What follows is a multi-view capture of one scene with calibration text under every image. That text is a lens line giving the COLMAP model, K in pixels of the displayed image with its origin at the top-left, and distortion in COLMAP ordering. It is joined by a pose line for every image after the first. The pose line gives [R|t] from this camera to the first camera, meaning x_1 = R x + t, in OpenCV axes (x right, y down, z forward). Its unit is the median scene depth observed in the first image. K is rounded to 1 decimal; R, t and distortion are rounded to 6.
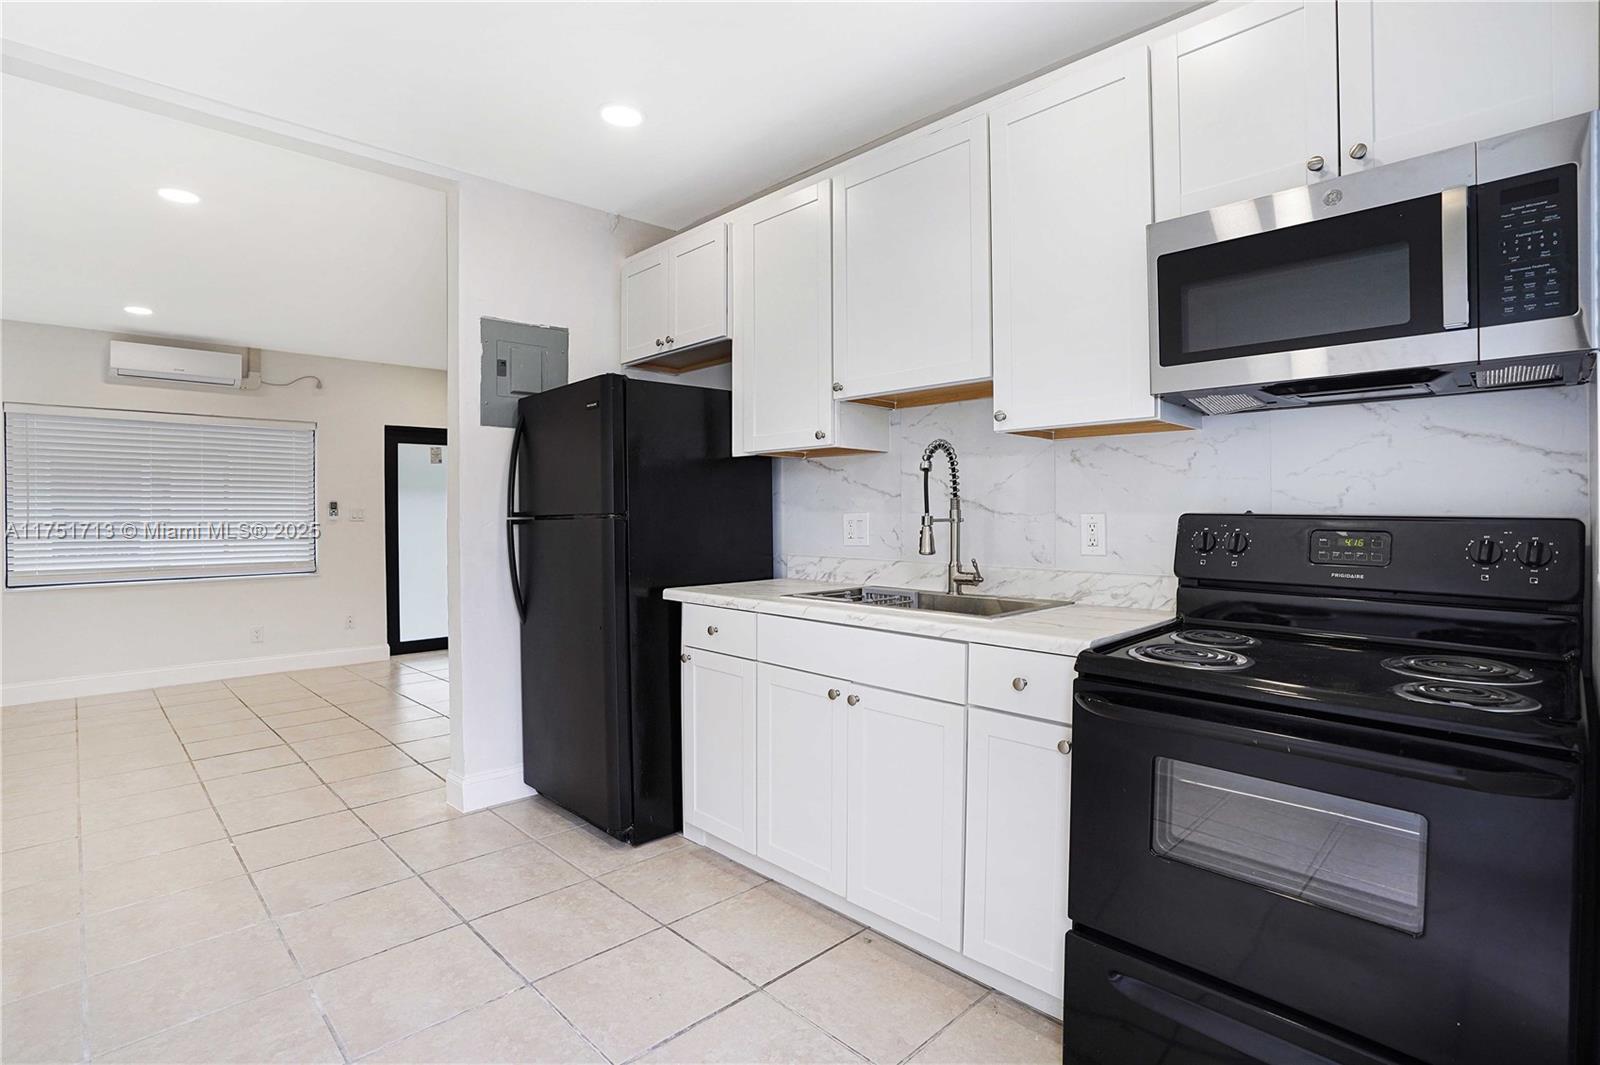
lens RADIAL K [[764.6, 0, 794.0], [0, 764.6, 528.3], [0, 0, 1]] dist [-0.066841, 0.023214]
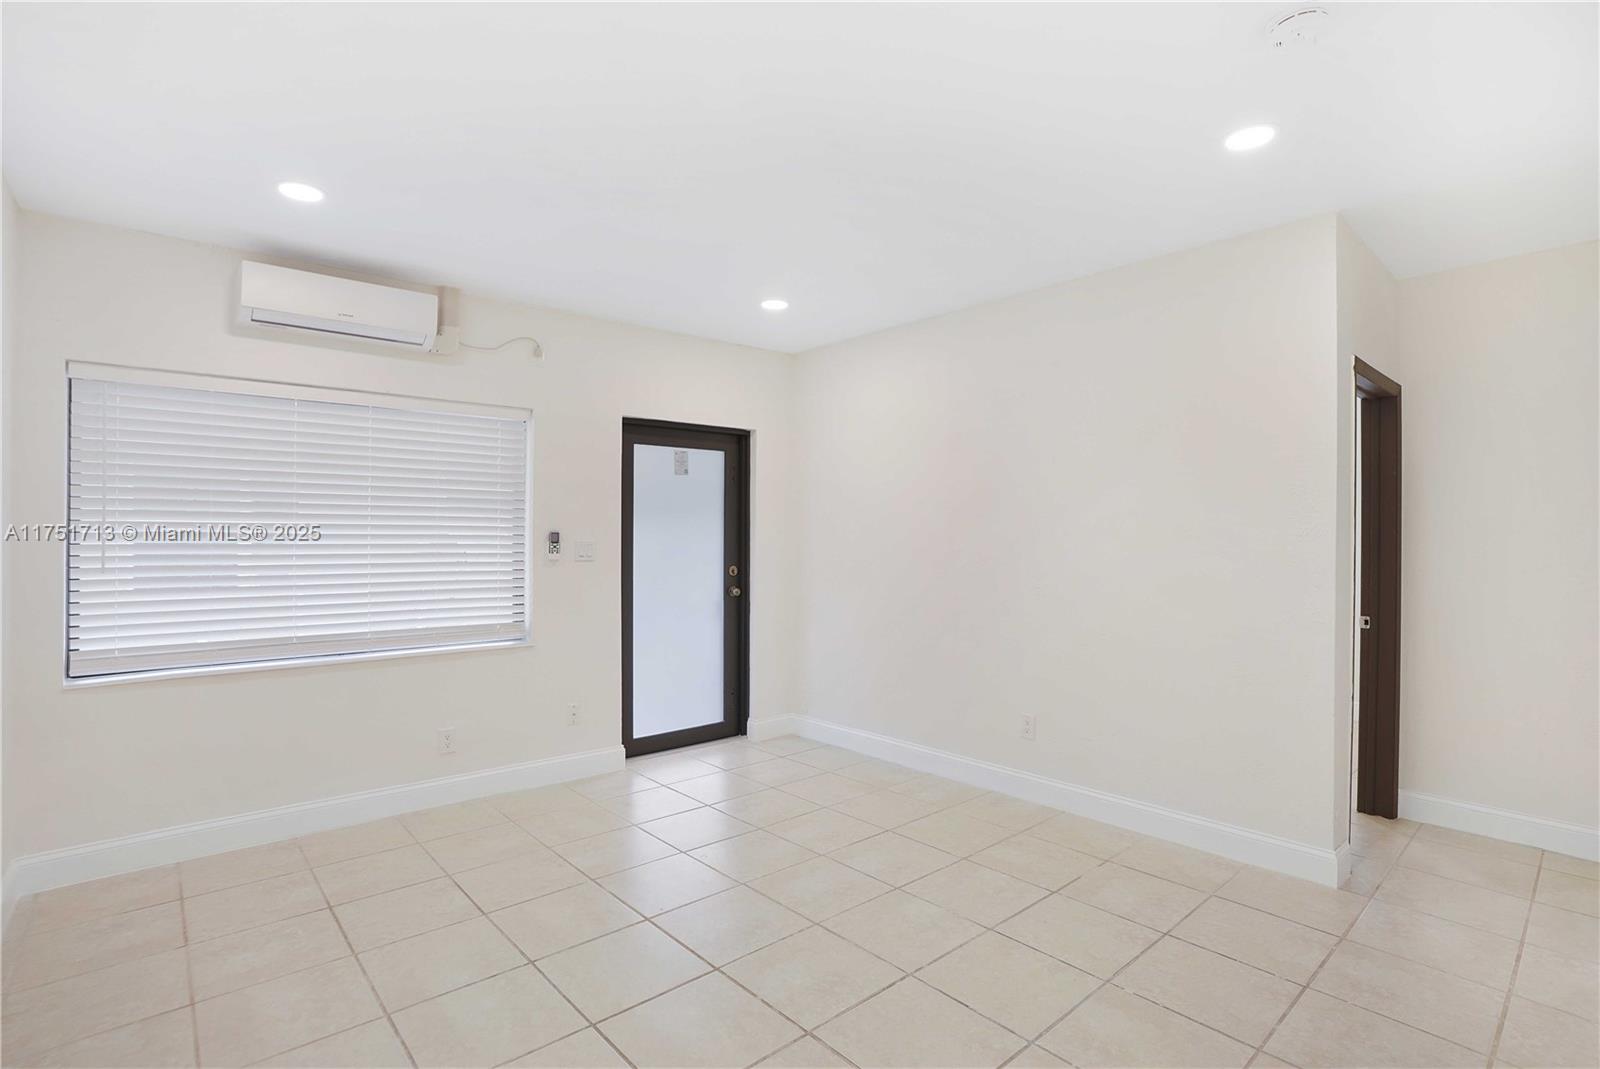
lens RADIAL K [[762.5, 0, 792.2], [0, 762.5, 534.1], [0, 0, 1]] dist [-0.036169, -0.000029]
pose [[0.998750, 0.016528, -0.047173, -0.391714], [-0.016705, 0.999855, -0.003350, -0.035755], [0.047111, 0.004134, 0.998881, 0.362298]]
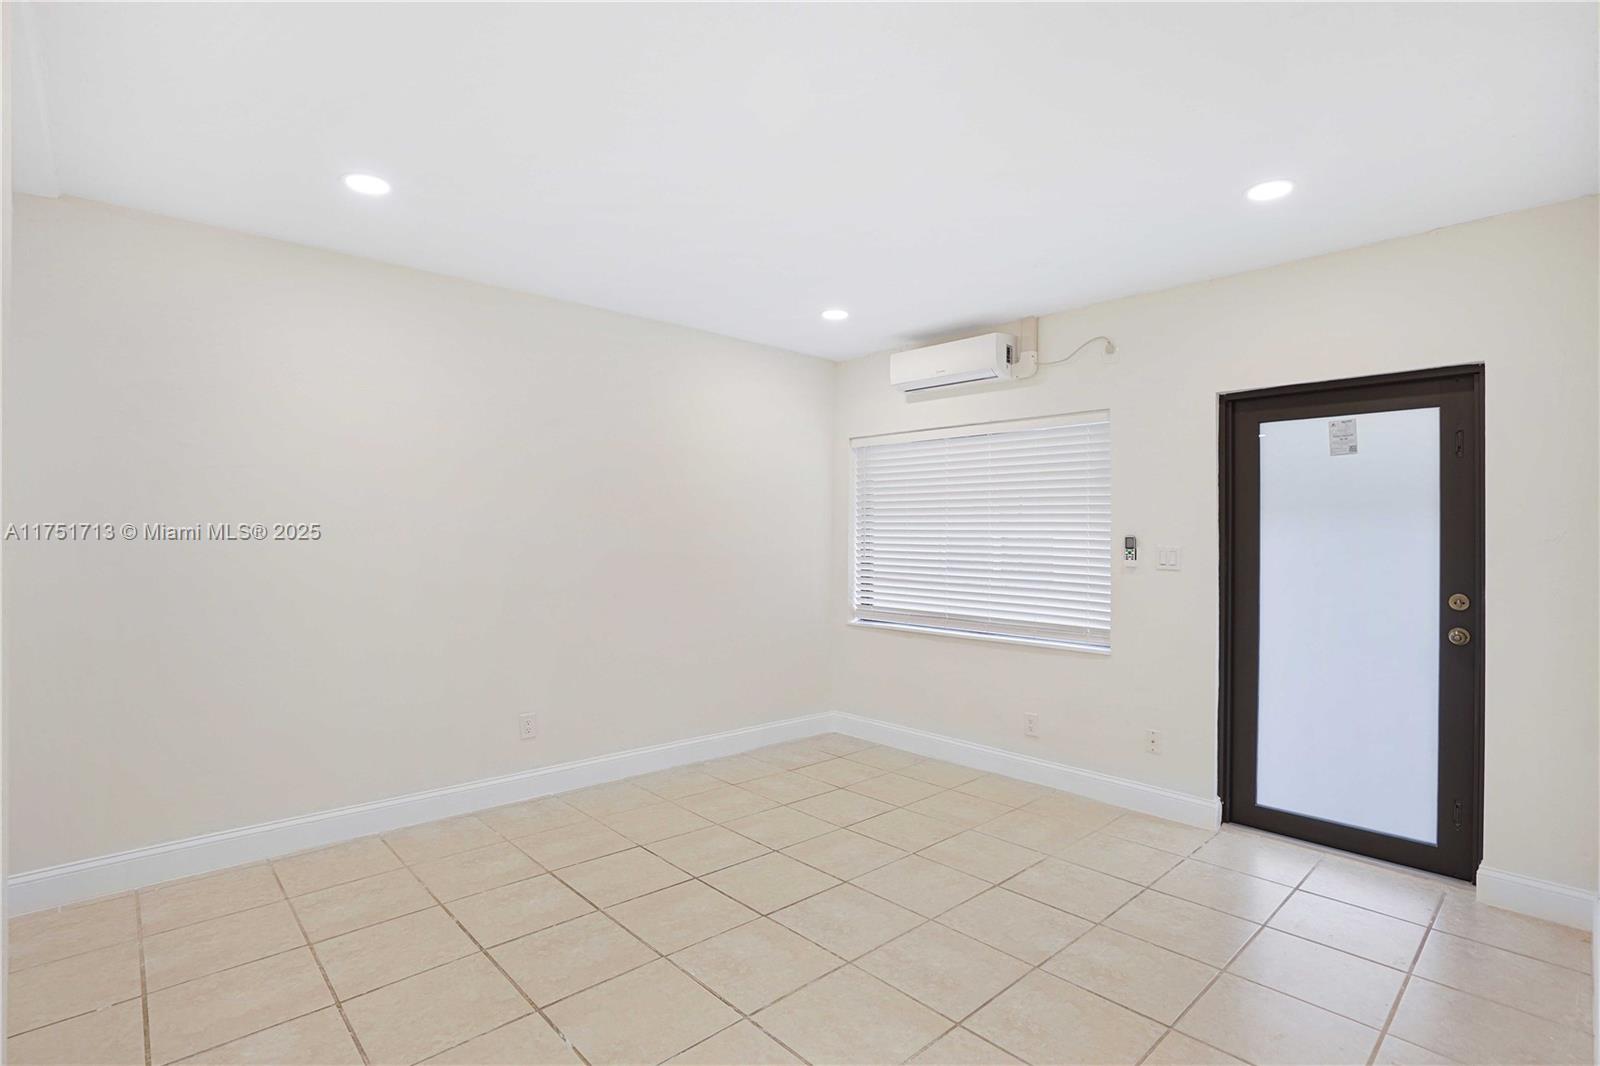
lens RADIAL K [[764.6, 0, 794.0], [0, 764.6, 528.8], [0, 0, 1]] dist [-0.066841, 0.023214]
pose [[-0.005196, 0.008539, -0.999950, -0.007492], [-0.010677, 0.999906, 0.008594, -0.045395], [0.999929, 0.010722, -0.005104, 0.759713]]
